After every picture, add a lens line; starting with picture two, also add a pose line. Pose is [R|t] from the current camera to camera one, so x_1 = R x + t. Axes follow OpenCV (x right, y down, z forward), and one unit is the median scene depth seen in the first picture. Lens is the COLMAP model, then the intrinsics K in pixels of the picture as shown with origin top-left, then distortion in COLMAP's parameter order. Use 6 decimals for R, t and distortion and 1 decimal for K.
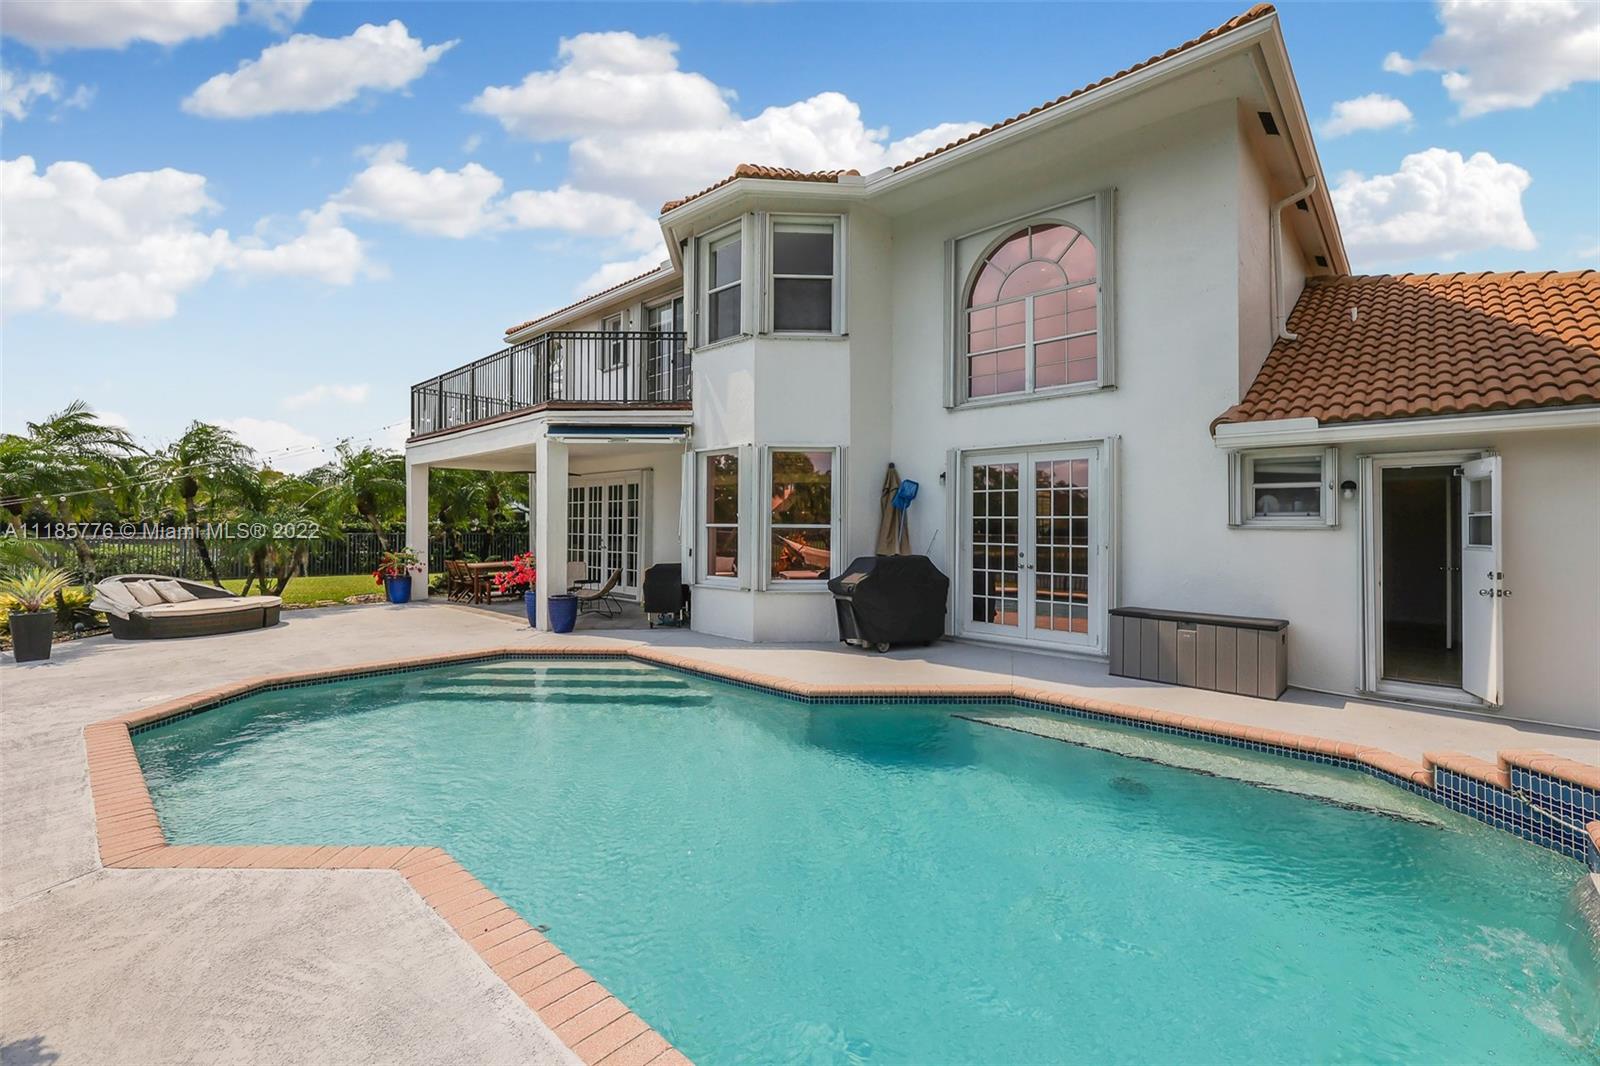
lens RADIAL K [[677.3, 0, 796.9], [0, 677.3, 524.2], [0, 0, 1]] dist [-0.003083, 0.000100]
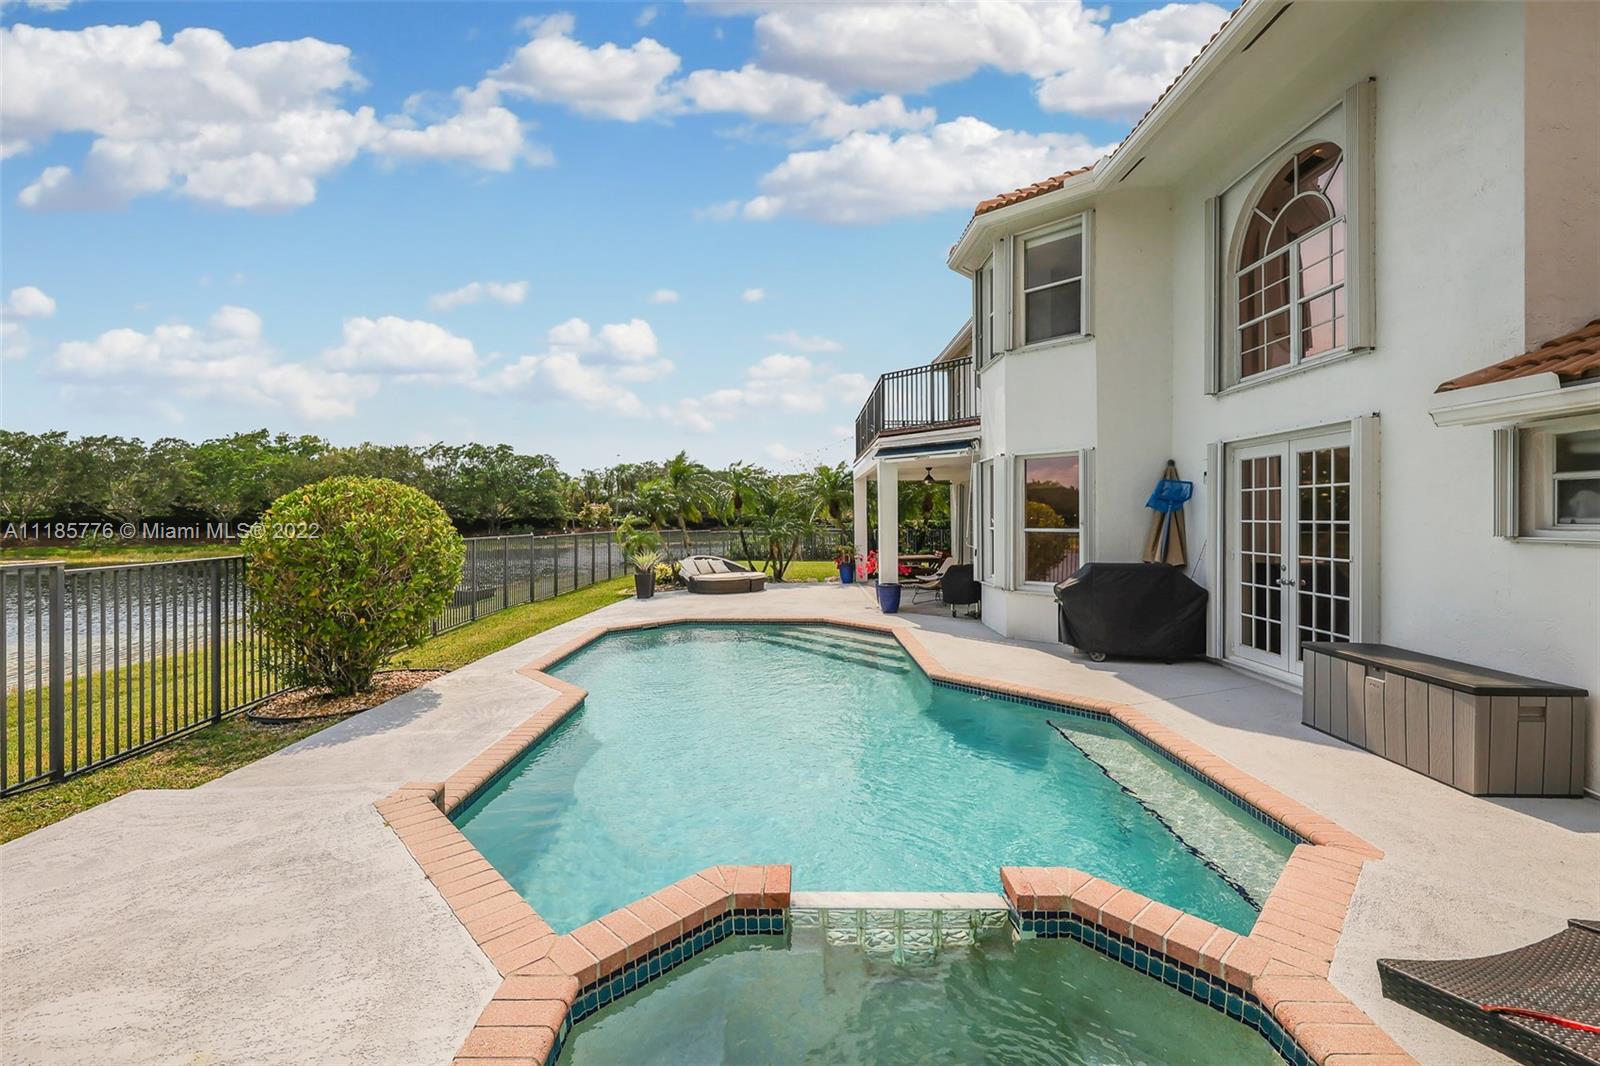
lens RADIAL K [[677.3, 0, 804.5], [0, 677.3, 529.6], [0, 0, 1]] dist [-0.003083, 0.000100]
pose [[0.679233, 0.006847, -0.733891, 0.505629], [0.004074, 0.999906, 0.013099, -0.013270], [0.733911, -0.011887, 0.679141, 0.031382]]
